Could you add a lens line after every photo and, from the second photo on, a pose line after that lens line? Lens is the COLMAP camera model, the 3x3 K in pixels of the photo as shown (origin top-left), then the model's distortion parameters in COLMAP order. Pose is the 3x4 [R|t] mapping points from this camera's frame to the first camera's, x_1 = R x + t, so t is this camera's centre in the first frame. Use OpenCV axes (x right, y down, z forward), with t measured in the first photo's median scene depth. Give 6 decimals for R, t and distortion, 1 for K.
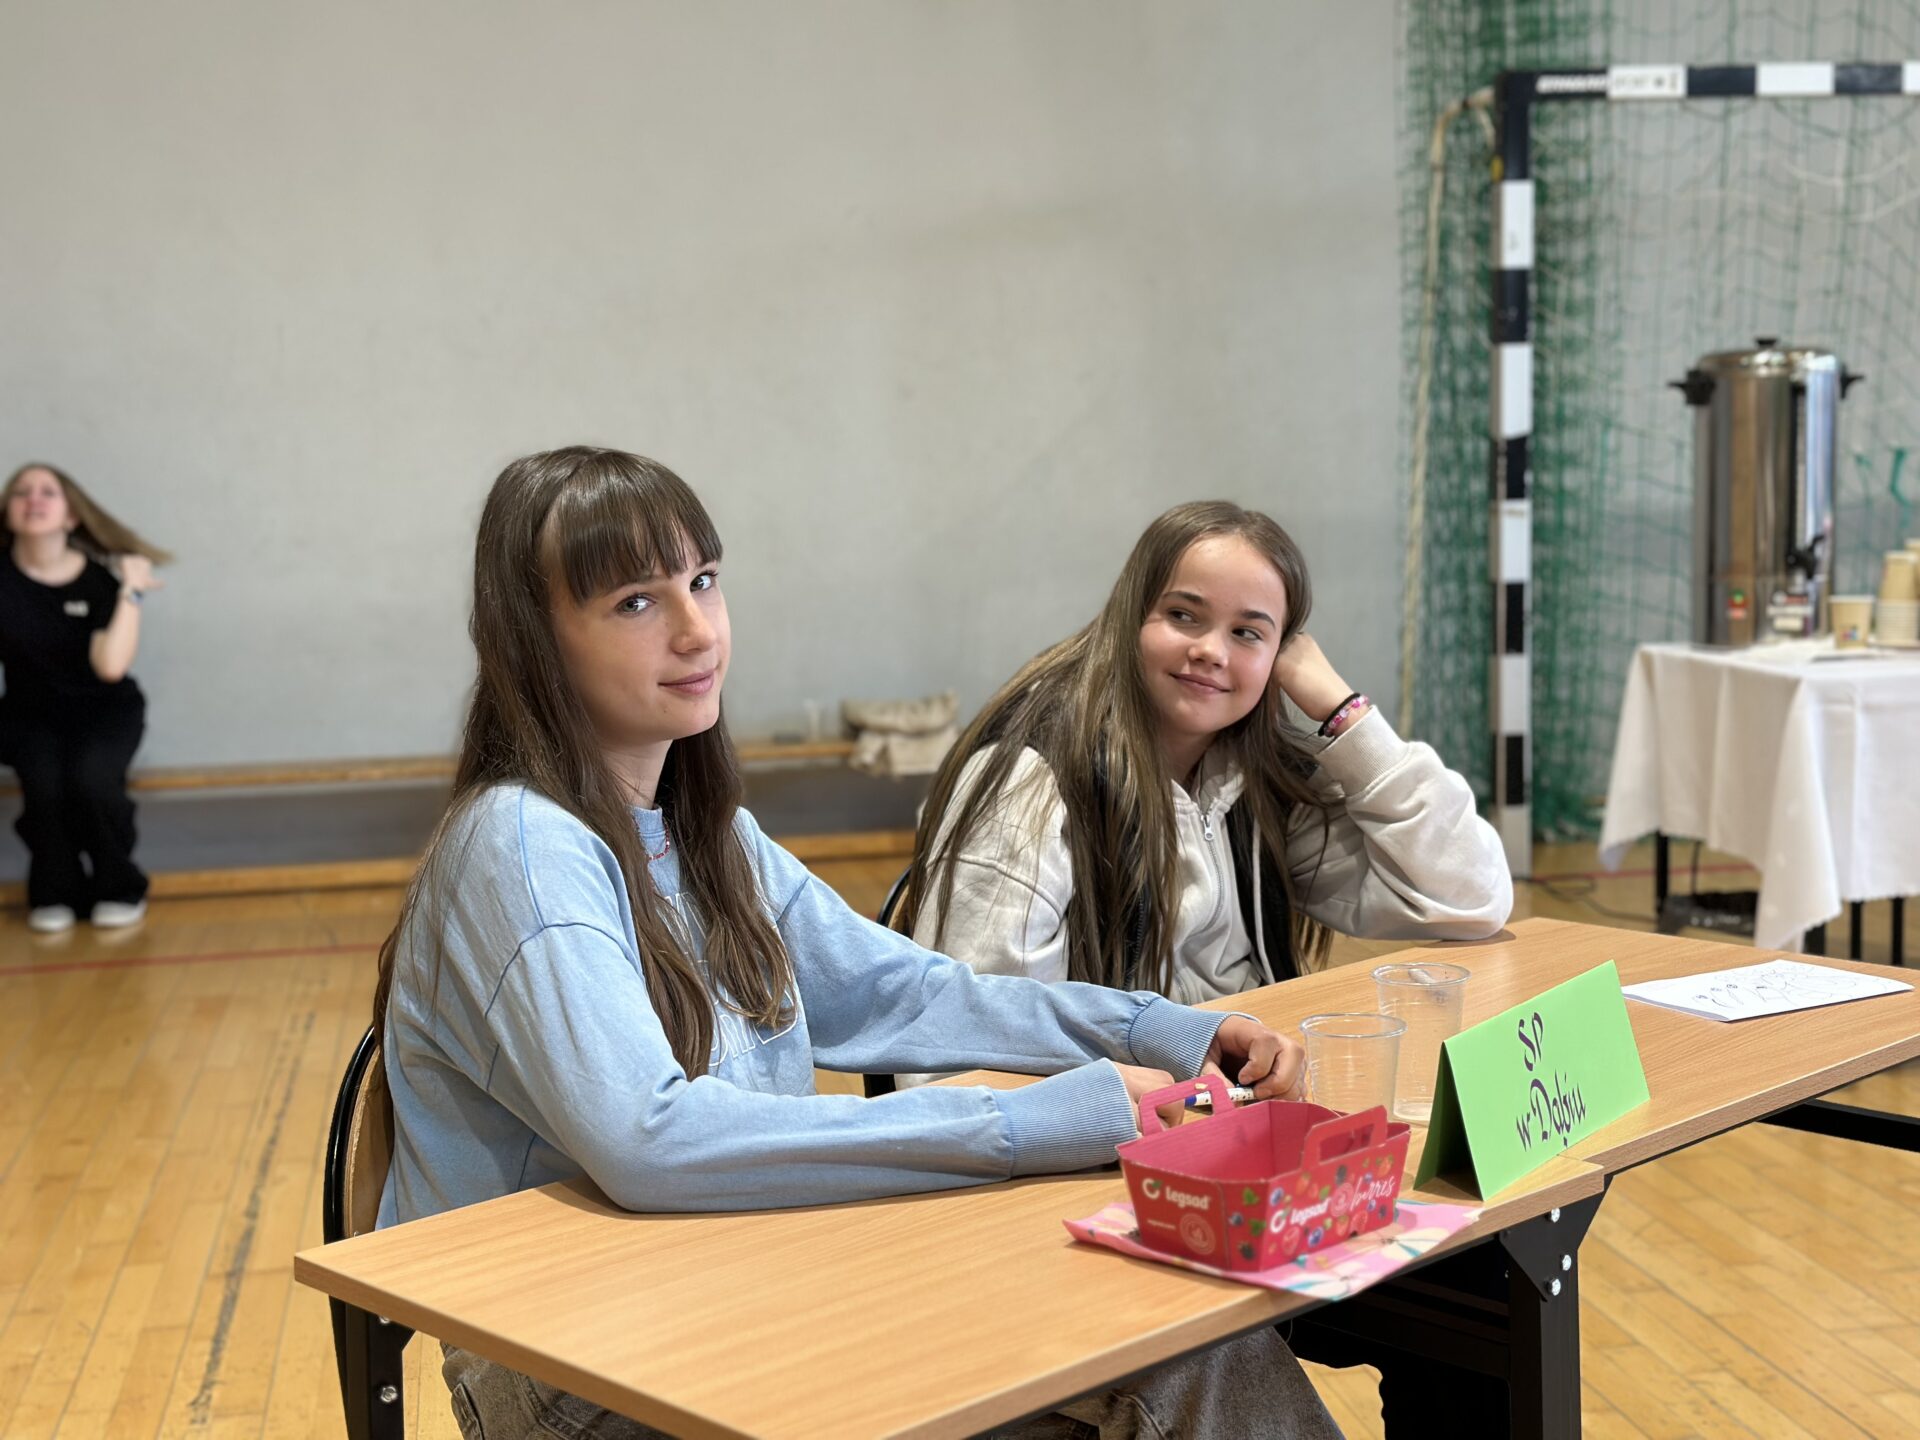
lens RADIAL K [[2635.2, 0, 962.6], [0, 2635.2, 718.2], [0, 0, 1]] dist [0.116271, 0.000000]
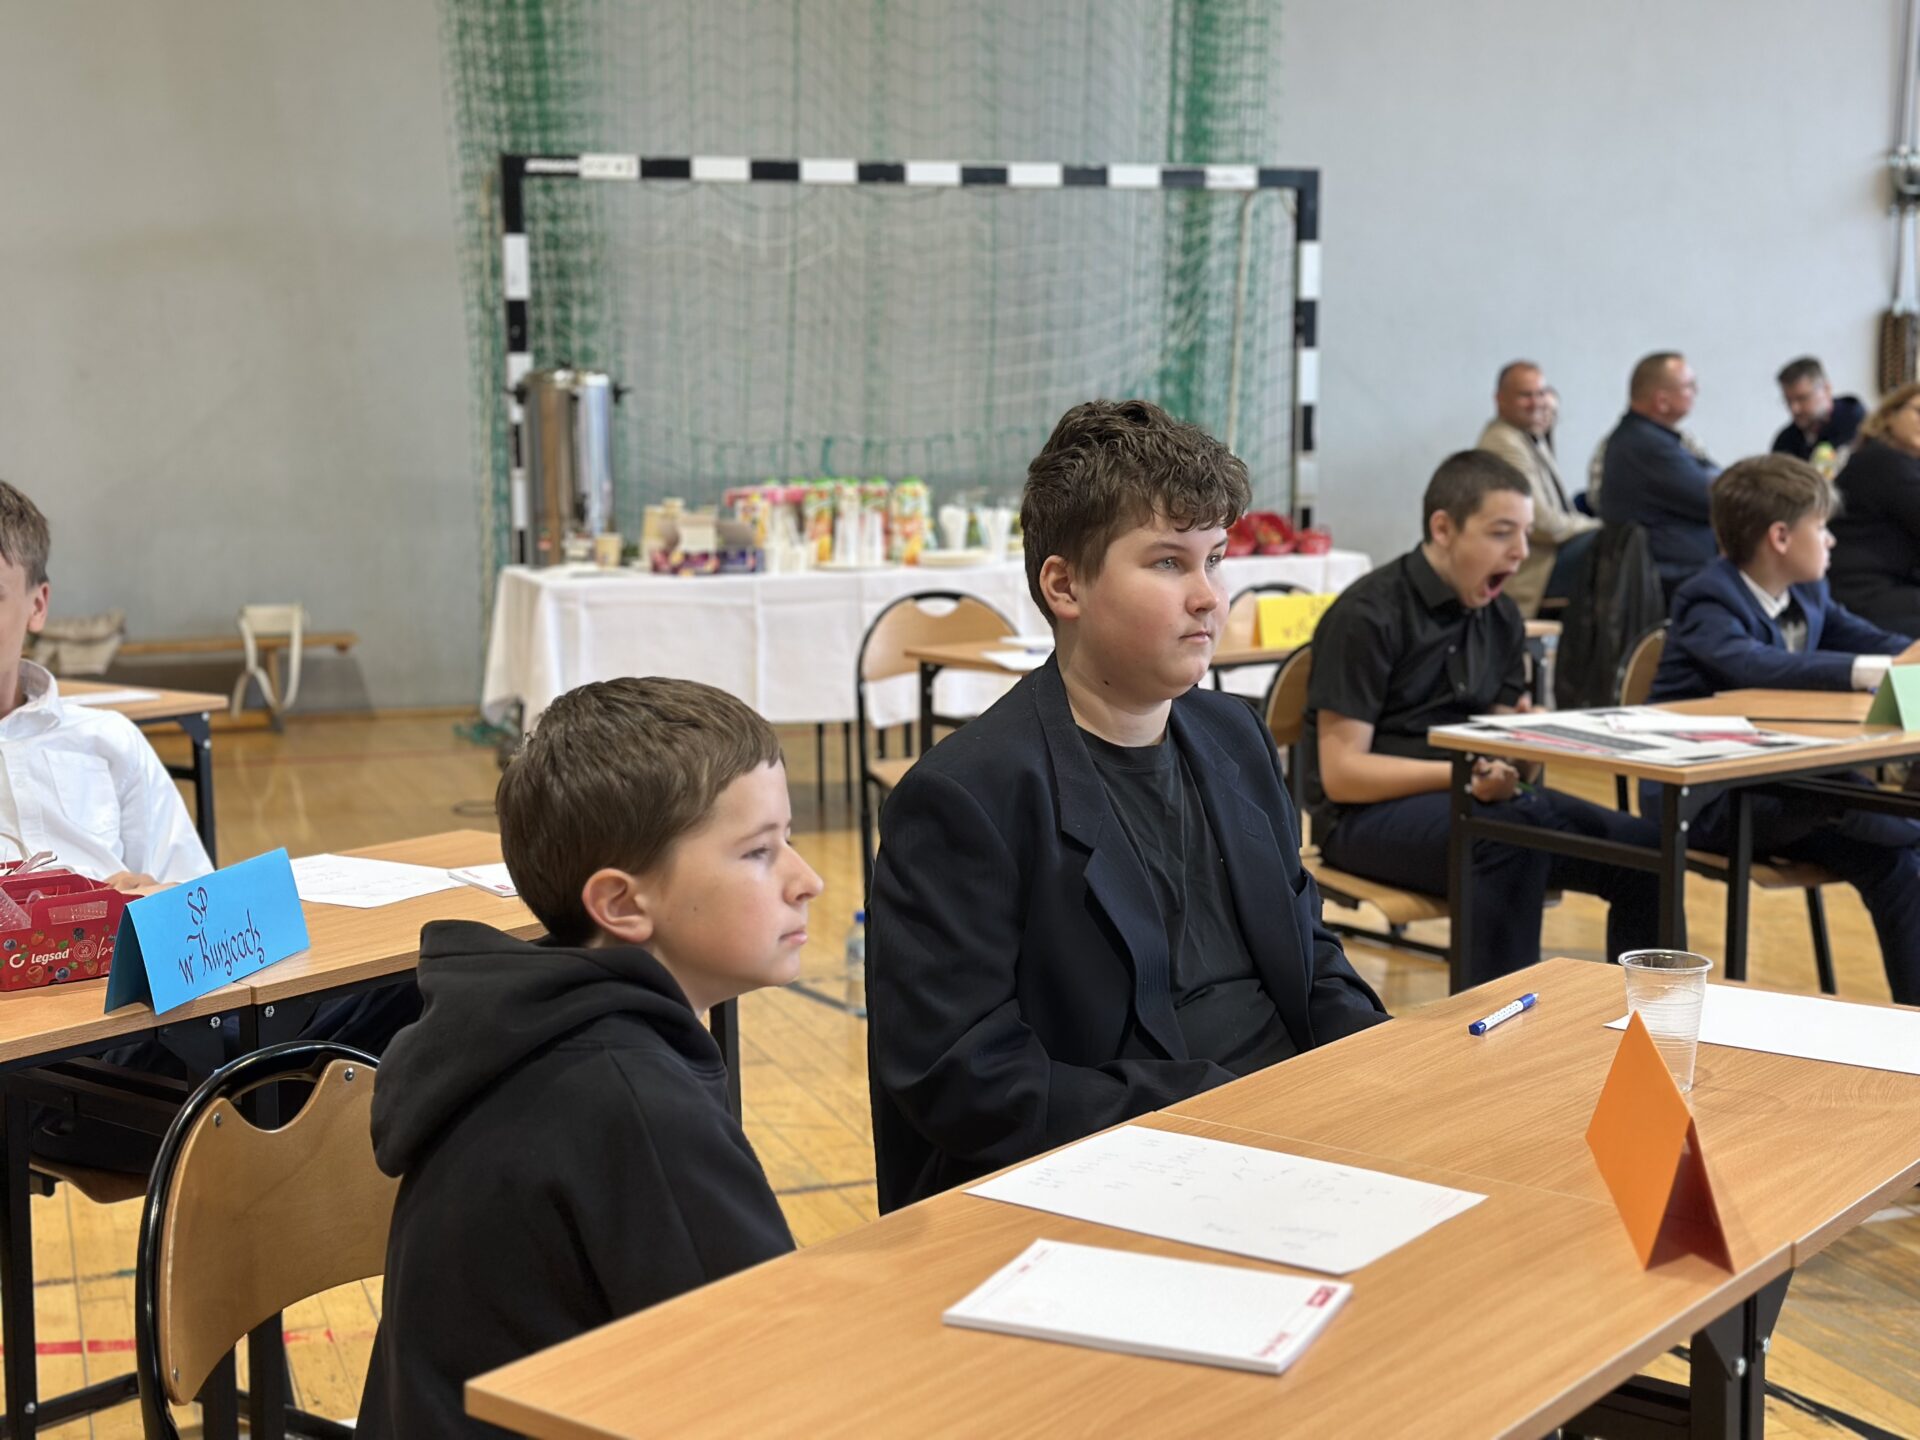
lens RADIAL K [[2635.2, 0, 945.9], [0, 2635.2, 749.6], [0, 0, 1]] dist [0.116271, 0.000000]
pose [[0.987912, -0.004013, 0.154963, 0.211943], [0.000453, 0.999735, 0.023001, 0.031055], [-0.155015, -0.022653, 0.987652, -0.383155]]
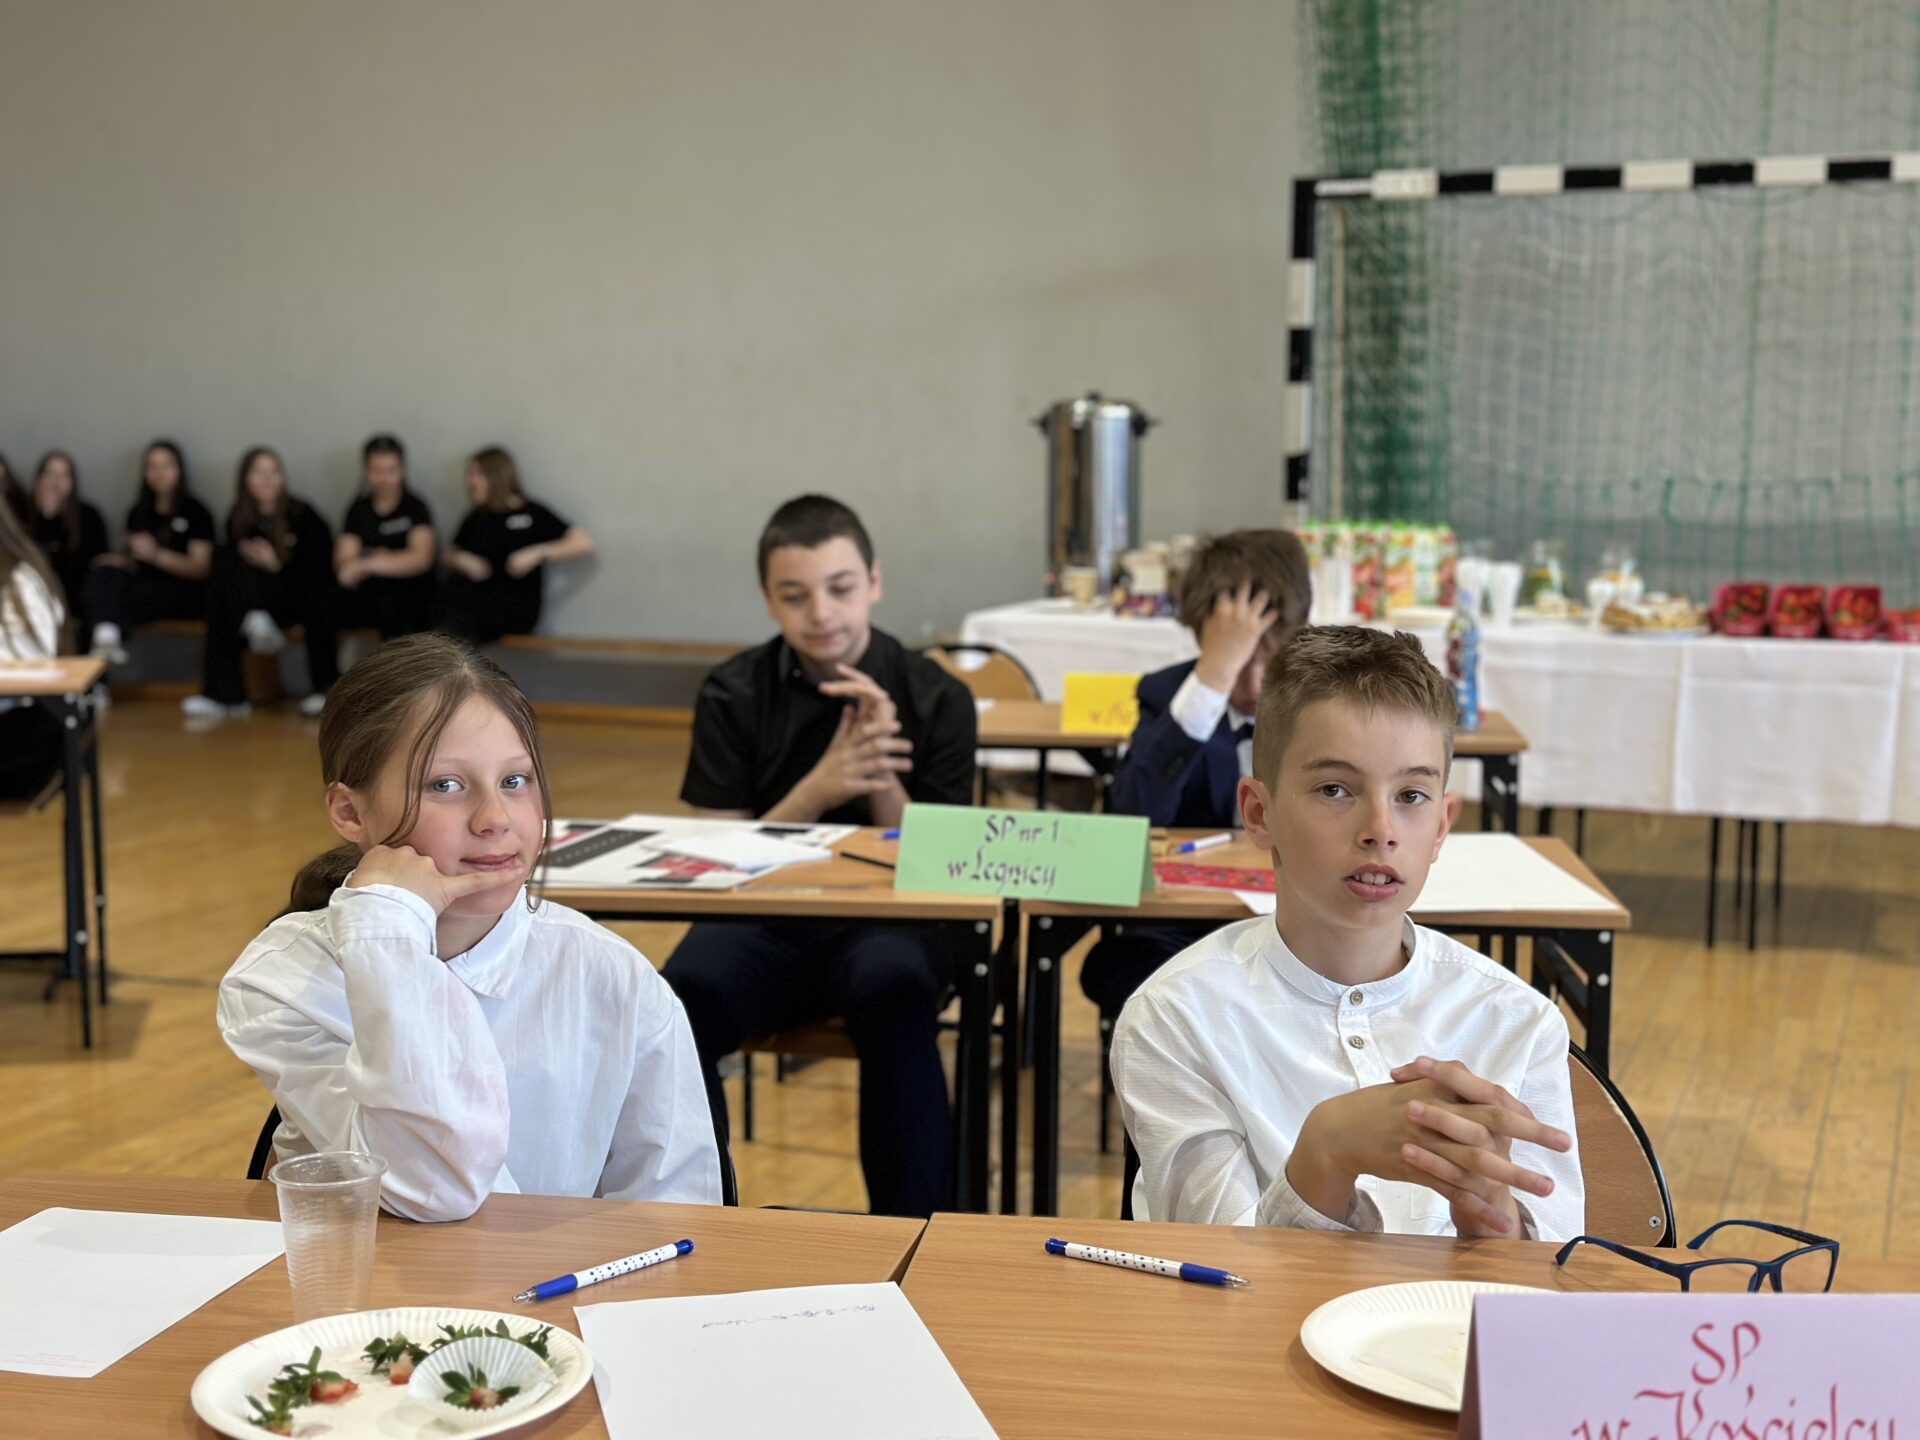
lens RADIAL K [[2635.2, 0, 944.4], [0, 2635.2, 730.9], [0, 0, 1]] dist [0.116271, 0.000000]
pose [[0.842830, 0.093593, -0.529980, 0.768188], [-0.085887, 0.995533, 0.039221, -0.005867], [0.531283, 0.012462, 0.847103, -0.203532]]
